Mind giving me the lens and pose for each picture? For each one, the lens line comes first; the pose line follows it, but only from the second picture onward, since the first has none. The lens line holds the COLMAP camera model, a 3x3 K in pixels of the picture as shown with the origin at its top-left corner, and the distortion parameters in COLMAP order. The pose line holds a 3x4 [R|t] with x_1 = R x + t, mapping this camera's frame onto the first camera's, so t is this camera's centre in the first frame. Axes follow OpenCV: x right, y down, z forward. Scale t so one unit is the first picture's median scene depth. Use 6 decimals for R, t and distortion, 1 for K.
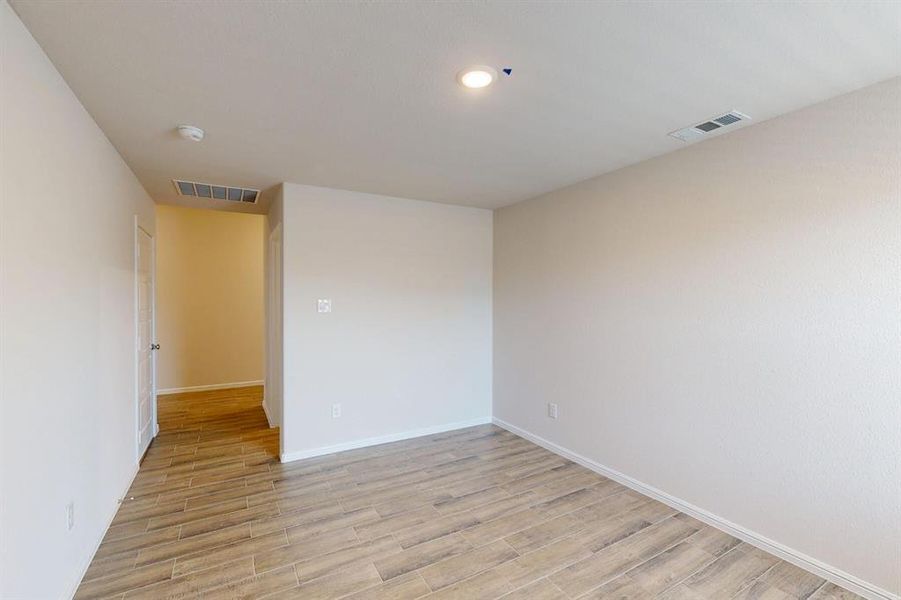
lens RADIAL K [[393.2, 0, 451.2], [0, 393.2, 301.1], [0, 0, 1]] dist [0.001850, -0.000168]
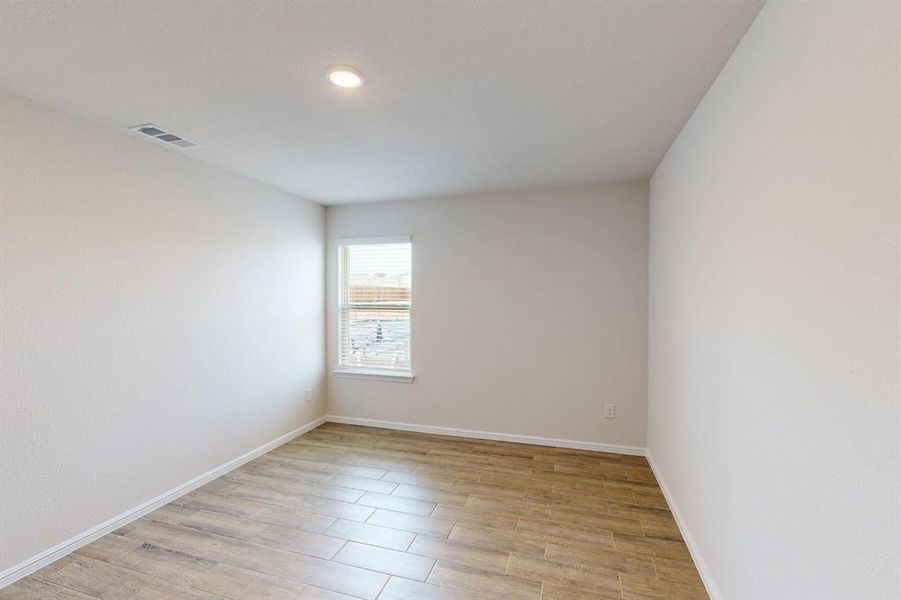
lens RADIAL K [[393.2, 0, 451.2], [0, 393.2, 301.1], [0, 0, 1]] dist [0.001850, -0.000168]
pose [[-0.682553, -0.011443, 0.730746, -0.694244], [0.005816, 0.999761, 0.021088, -0.008951], [-0.730813, 0.018644, -0.682323, 1.202982]]
